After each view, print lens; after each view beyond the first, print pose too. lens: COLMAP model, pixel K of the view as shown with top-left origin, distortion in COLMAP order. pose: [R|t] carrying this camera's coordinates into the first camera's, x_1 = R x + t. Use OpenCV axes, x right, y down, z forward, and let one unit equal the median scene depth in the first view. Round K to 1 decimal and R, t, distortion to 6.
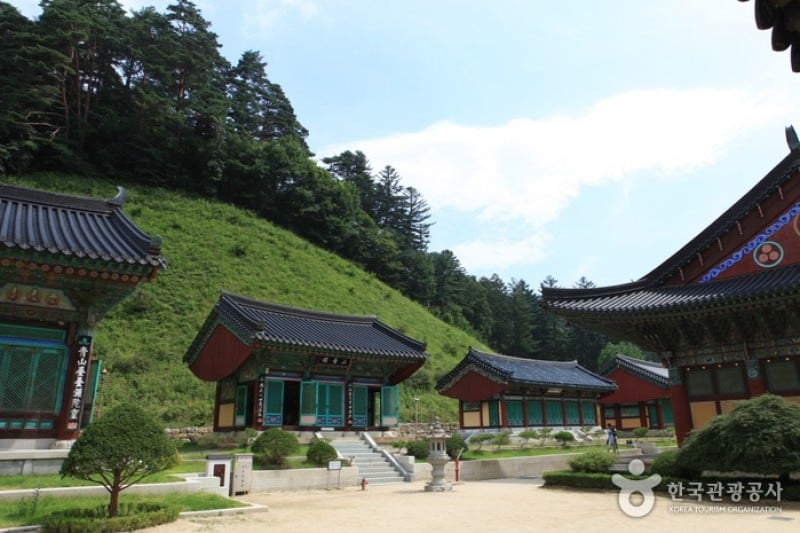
lens RADIAL K [[539.6, 0, 400.0], [0, 539.6, 266.5], [0, 0, 1]] dist [-0.108808, 0.076328]
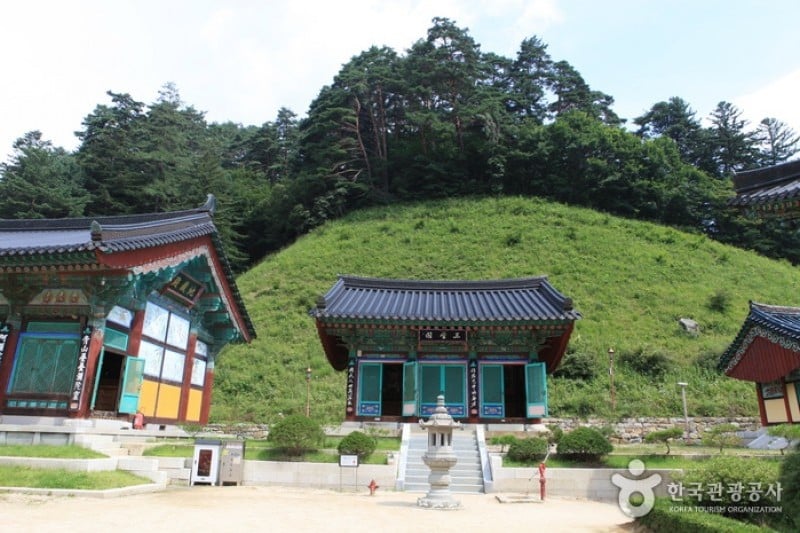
lens RADIAL K [[539.6, 0, 400.0], [0, 539.6, 266.5], [0, 0, 1]] dist [-0.108808, 0.076328]
pose [[0.737437, -0.181697, -0.650517, 0.239066], [0.175554, 0.981596, -0.075160, 0.078843], [0.652202, -0.058775, 0.755764, 0.226227]]
